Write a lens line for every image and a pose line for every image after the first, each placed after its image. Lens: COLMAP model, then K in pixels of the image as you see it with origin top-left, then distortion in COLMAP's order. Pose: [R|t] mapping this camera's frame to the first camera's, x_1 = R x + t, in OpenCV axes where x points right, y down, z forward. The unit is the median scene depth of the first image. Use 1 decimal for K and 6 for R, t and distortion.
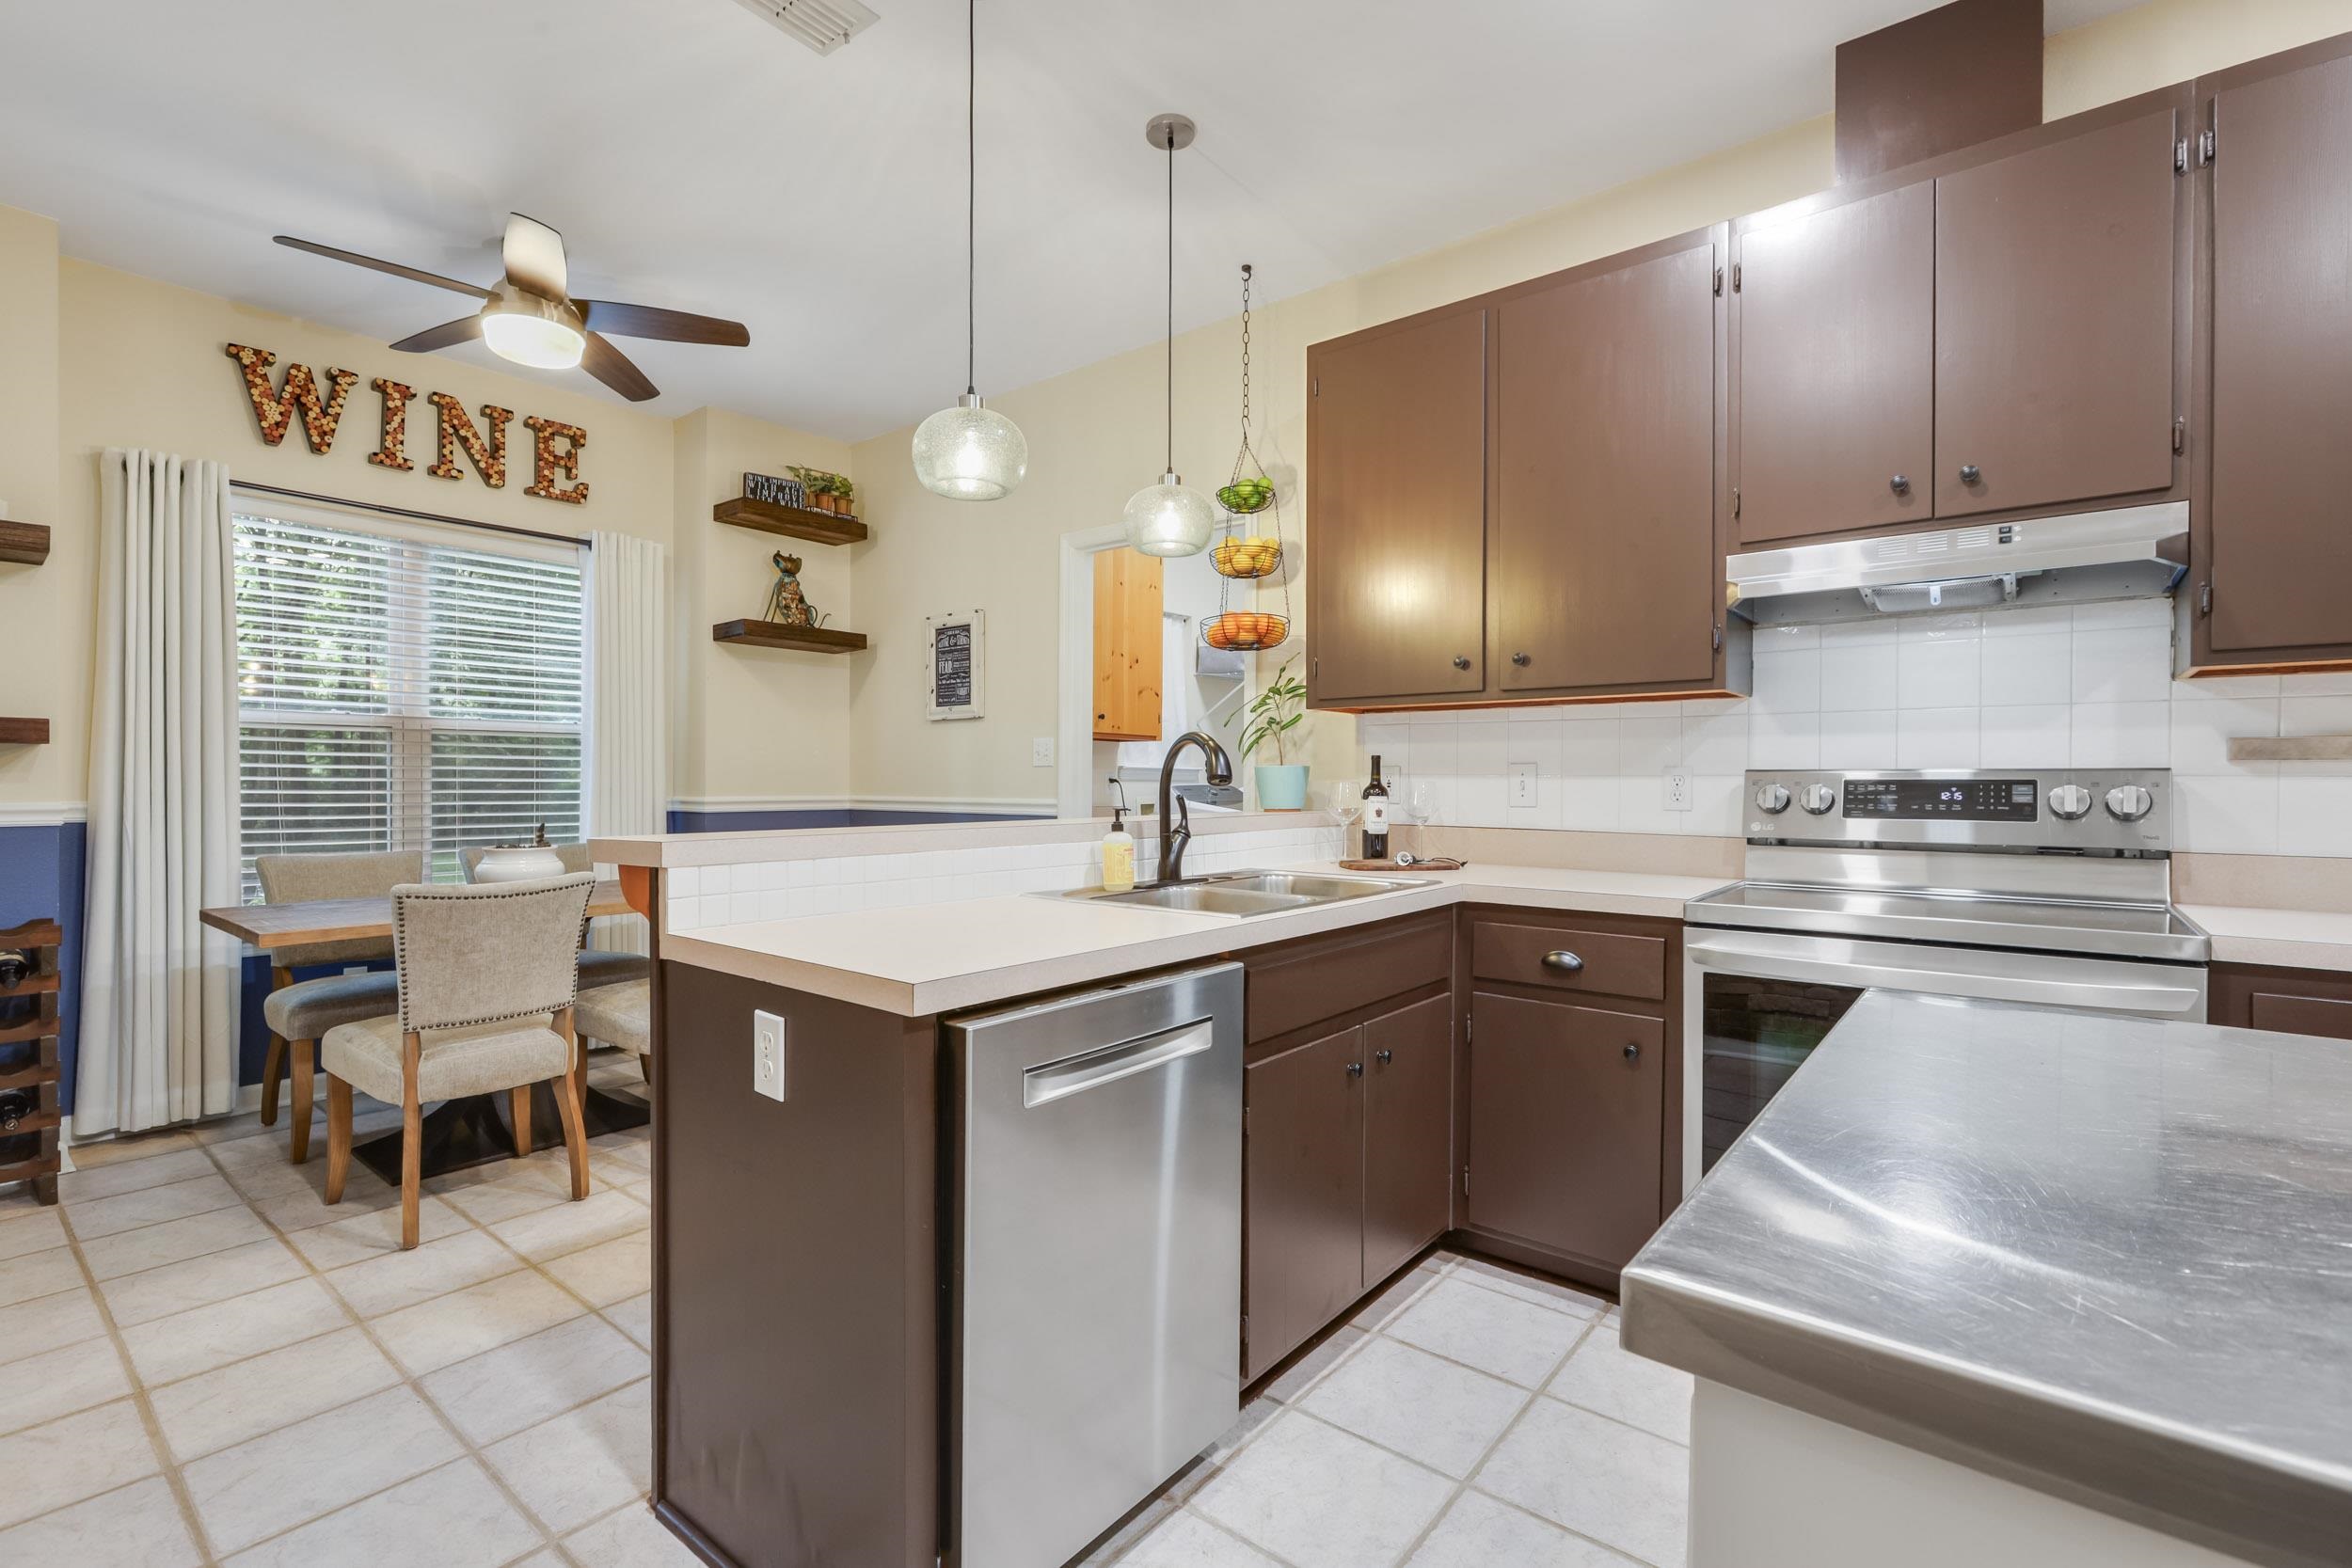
lens RADIAL K [[1062.4, 0, 1157.9], [0, 1062.4, 785.3], [0, 0, 1]] dist [-0.003975, 0.000205]
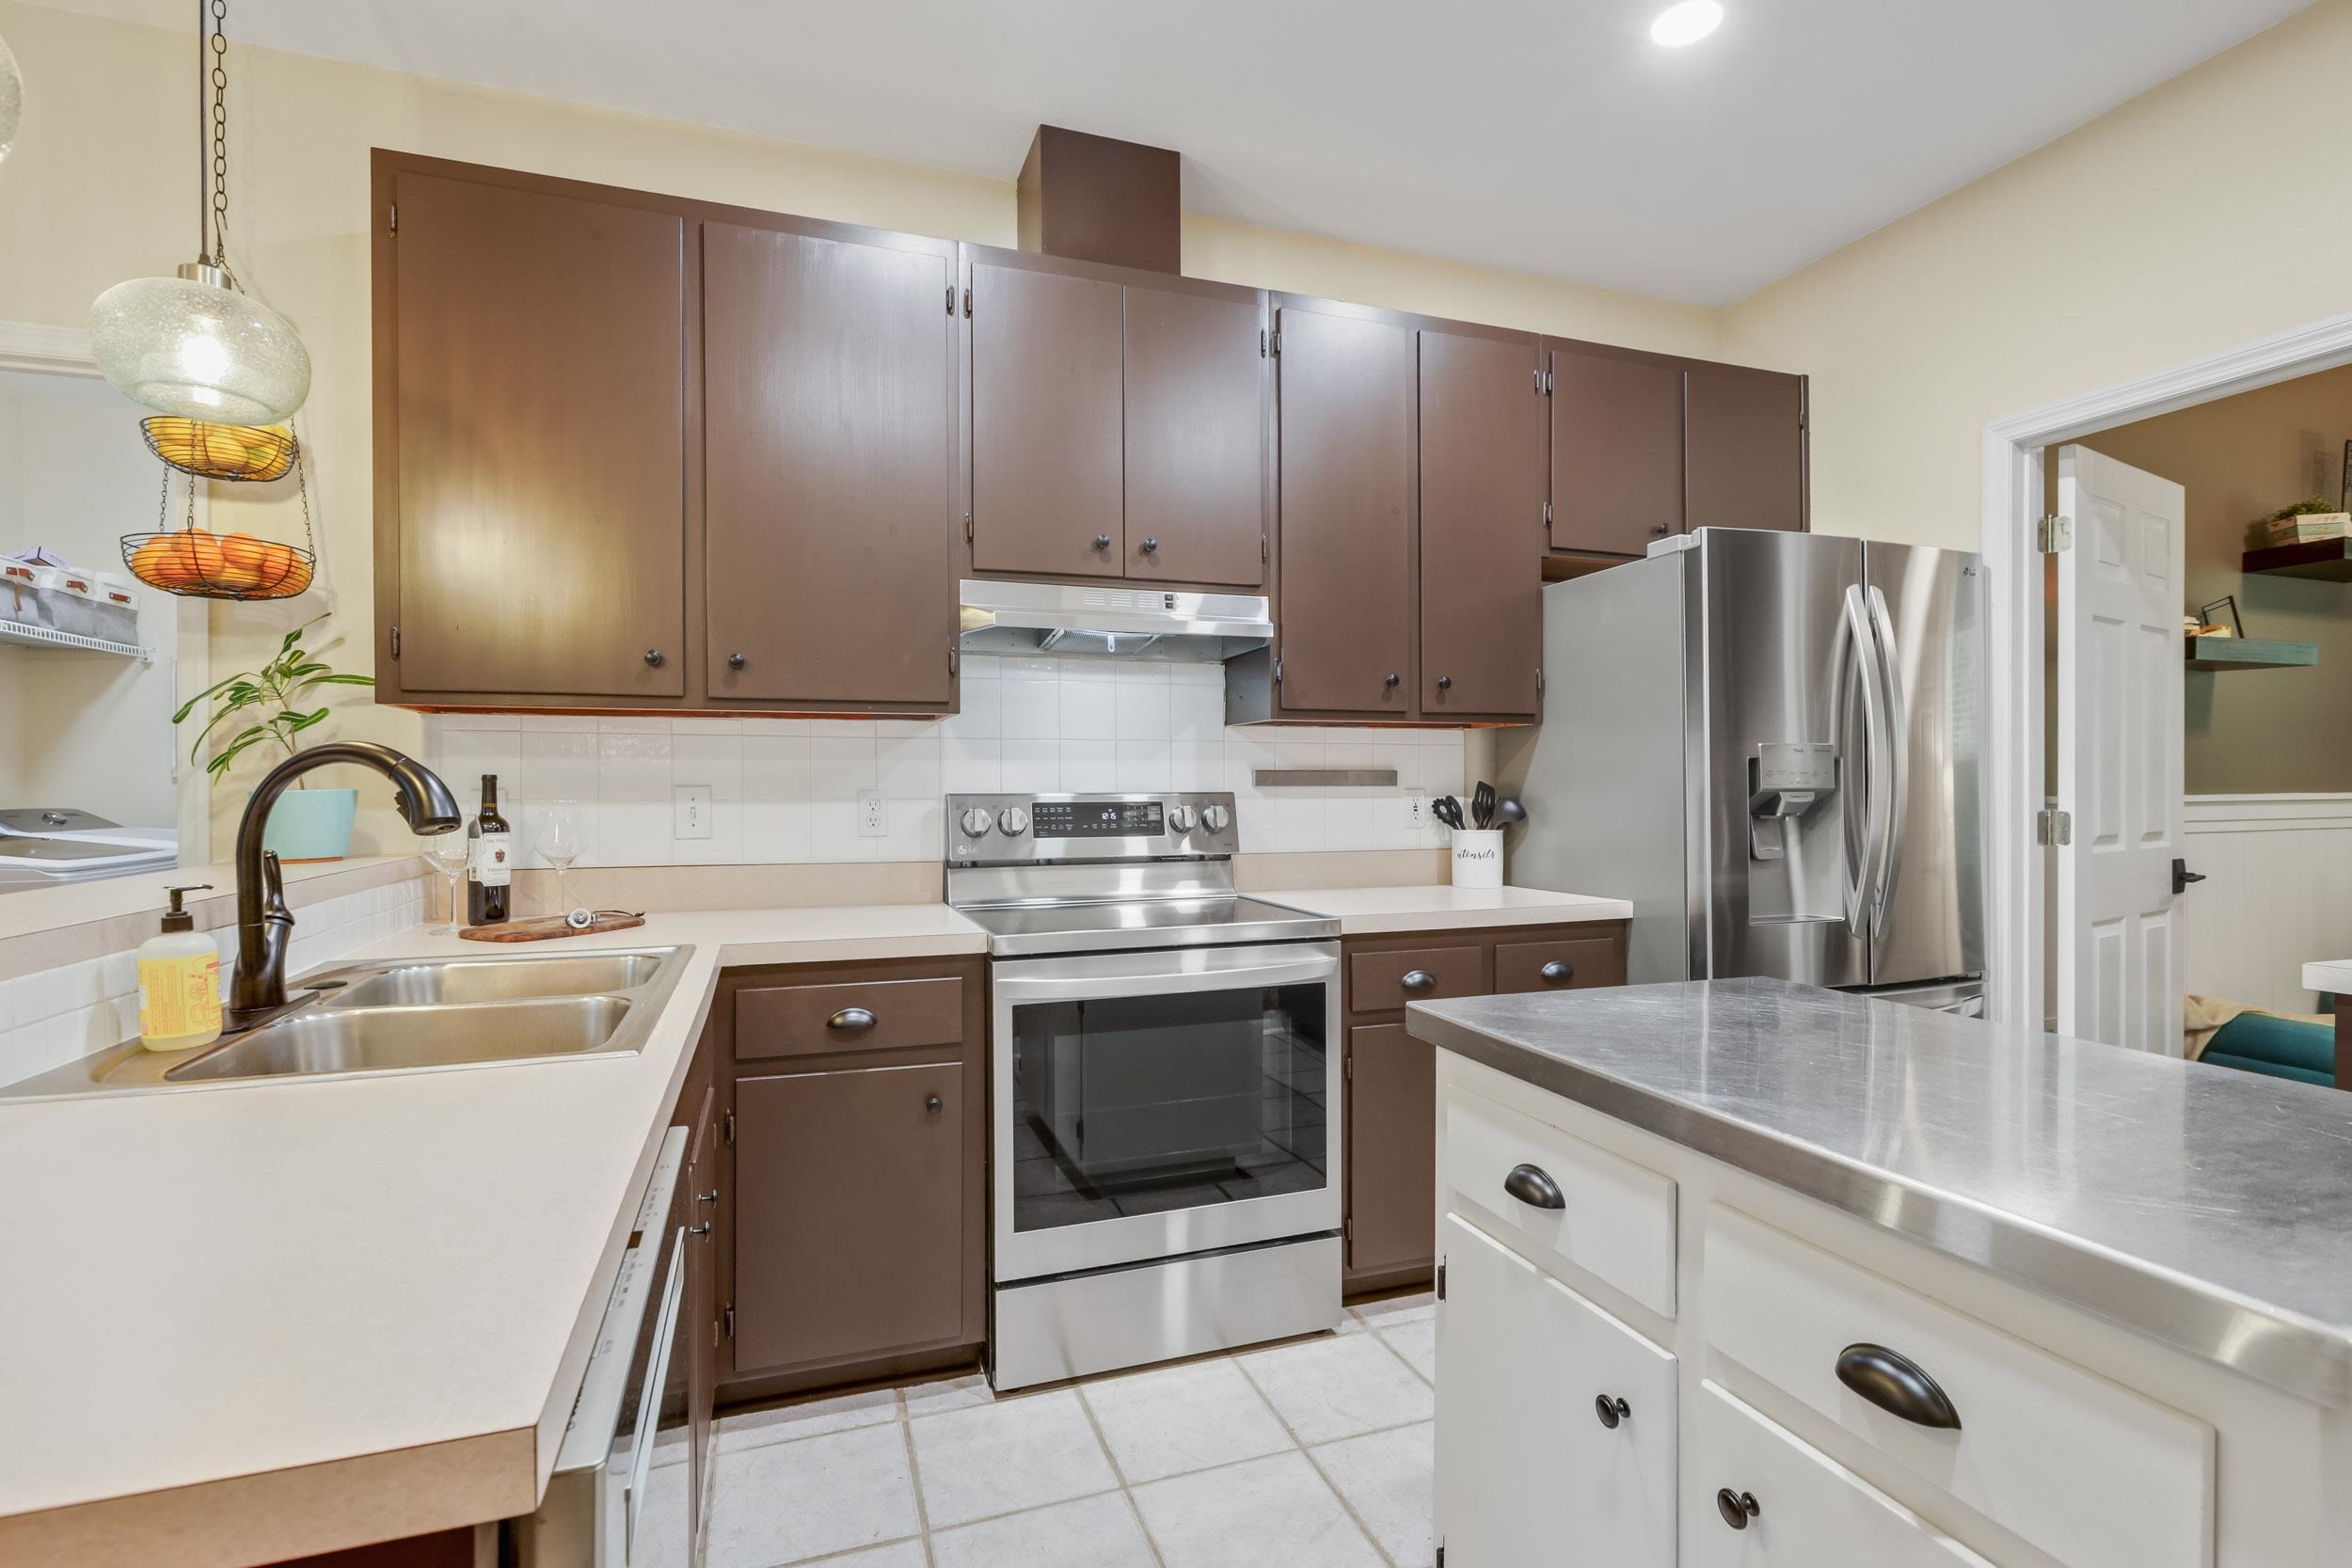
lens RADIAL K [[1082.8, 0, 1175.7], [0, 1082.8, 788.7], [0, 0, 1]] dist [-0.004083, 0.000212]
pose [[0.517990, -0.006694, 0.855360, -0.203924], [0.009370, 0.999954, 0.002152, -0.019073], [-0.855335, 0.006900, 0.518029, 0.276922]]
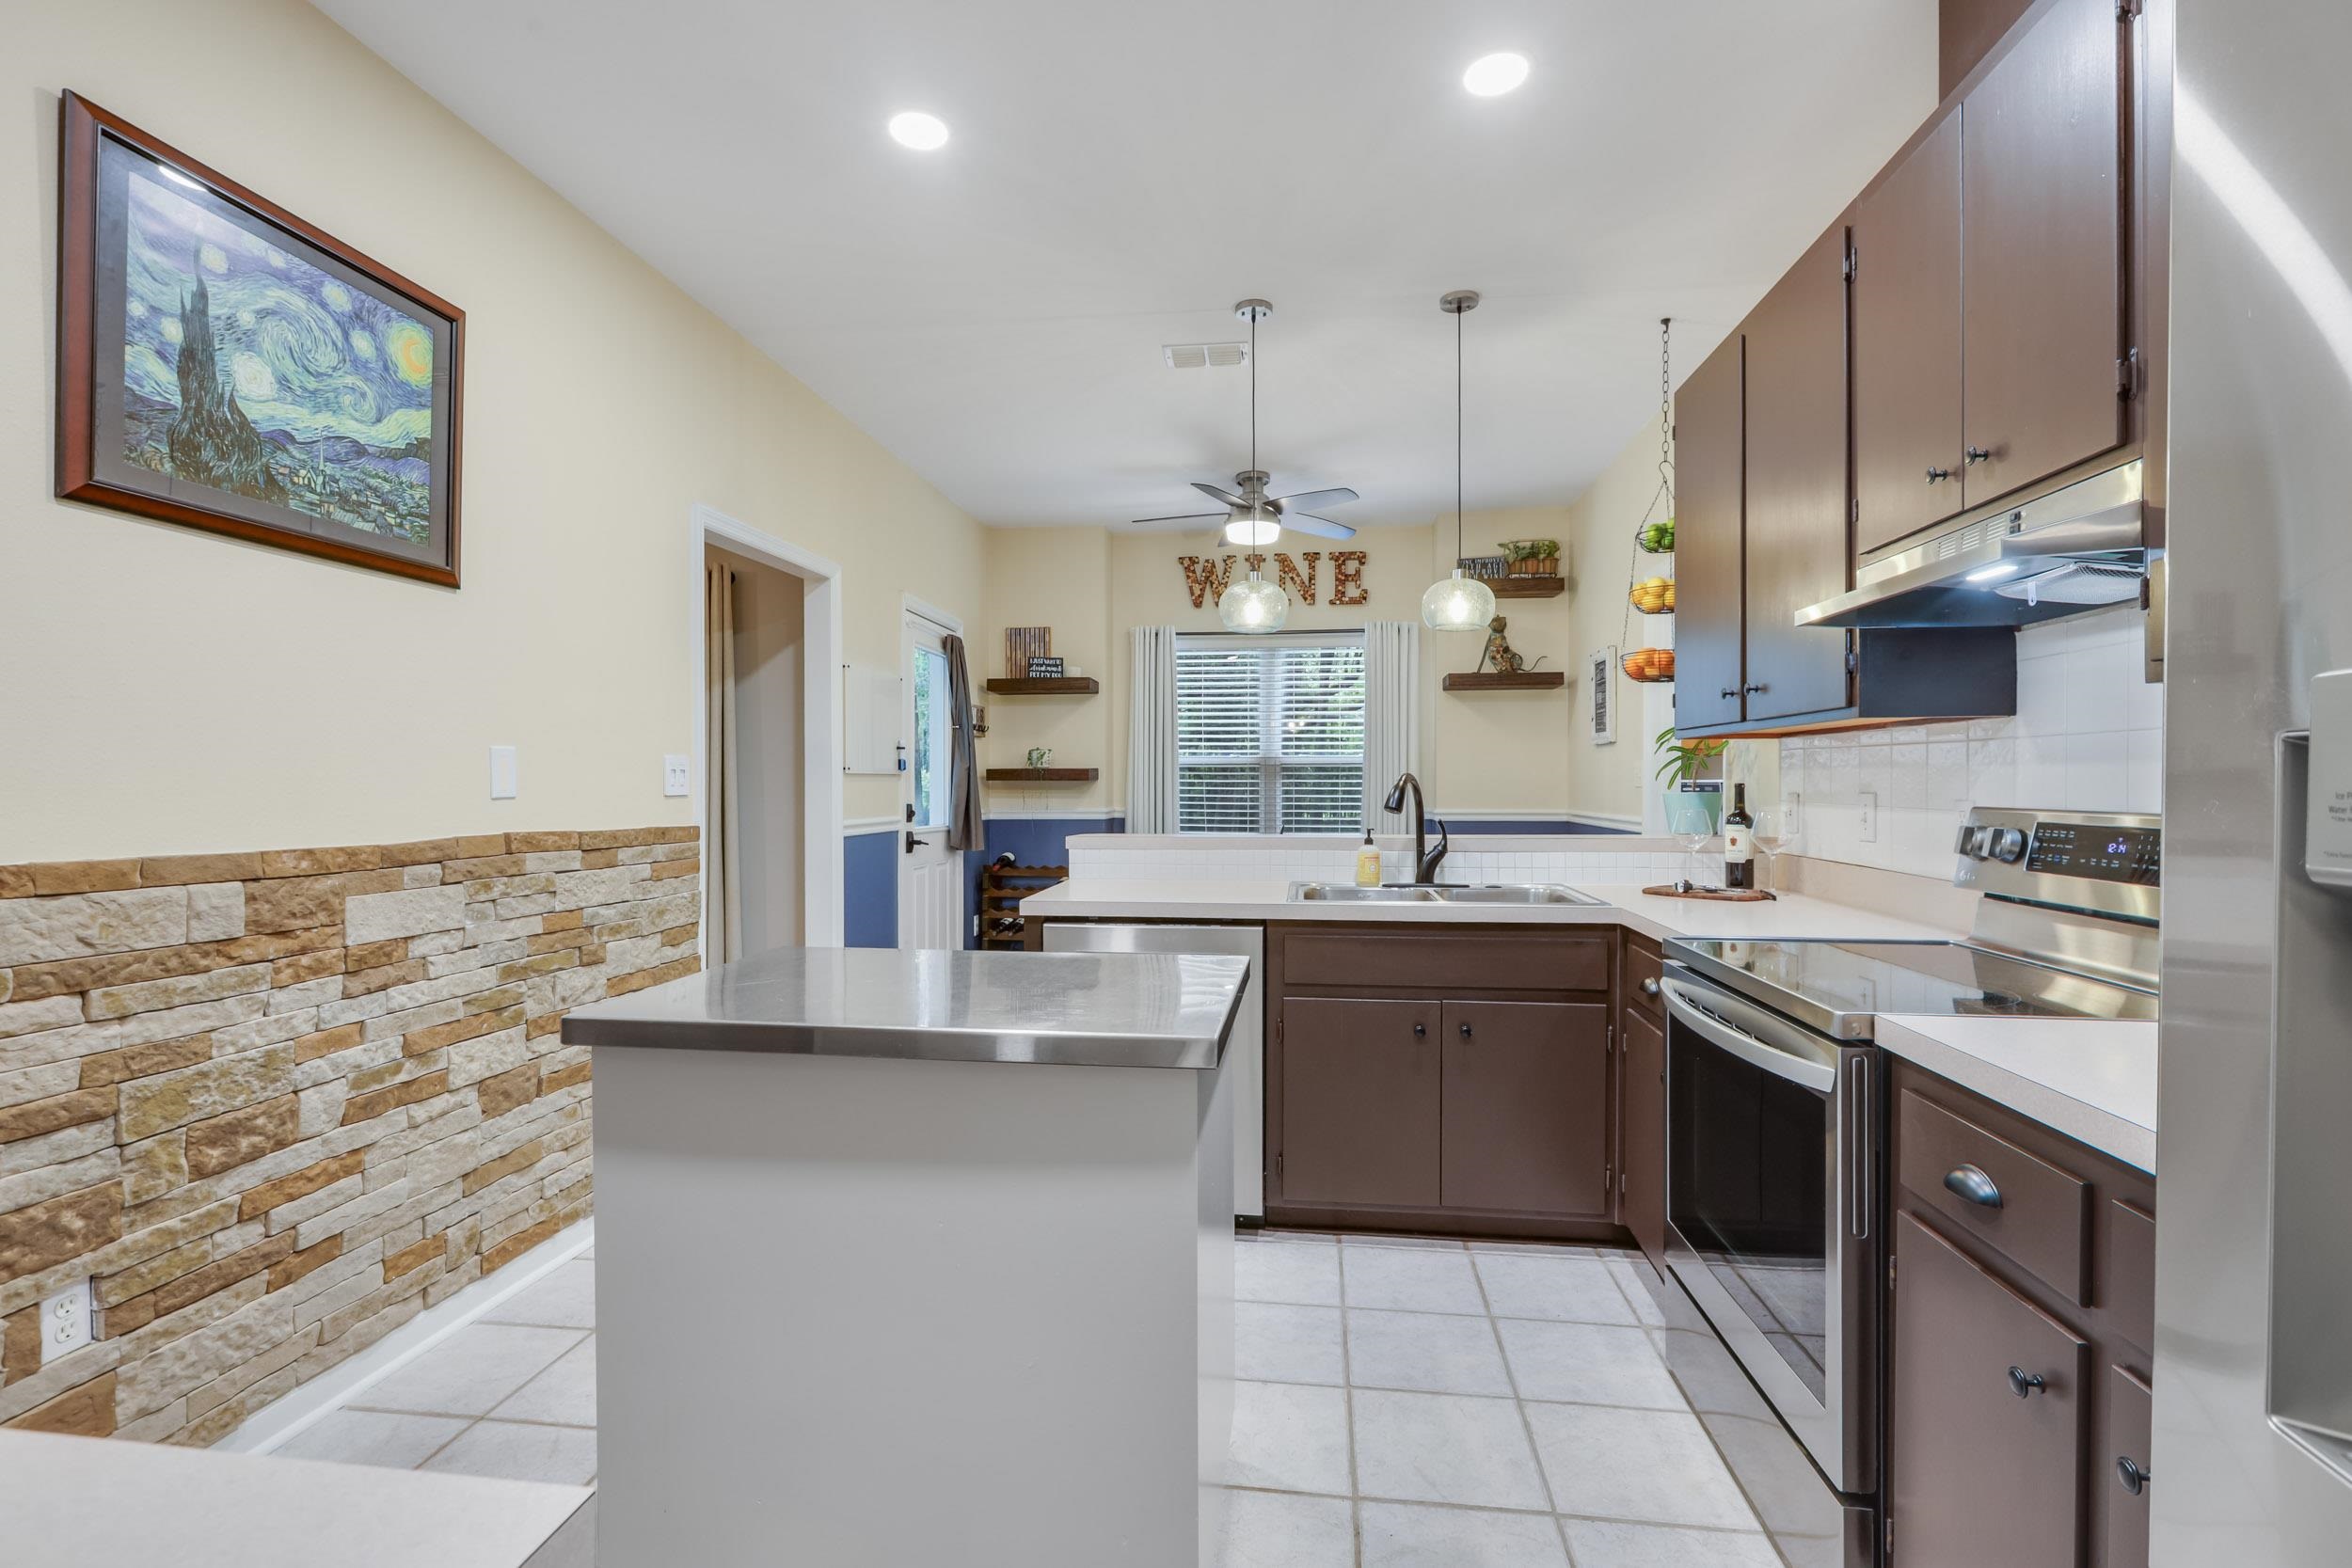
lens RADIAL K [[1062.4, 0, 1157.9], [0, 1062.4, 785.3], [0, 0, 1]] dist [-0.003975, 0.000205]
pose [[0.520650, -0.001520, -0.853769, 0.900708], [-0.000015, 0.999998, -0.001789, -0.028841], [0.853770, 0.000944, 0.520649, 0.024103]]
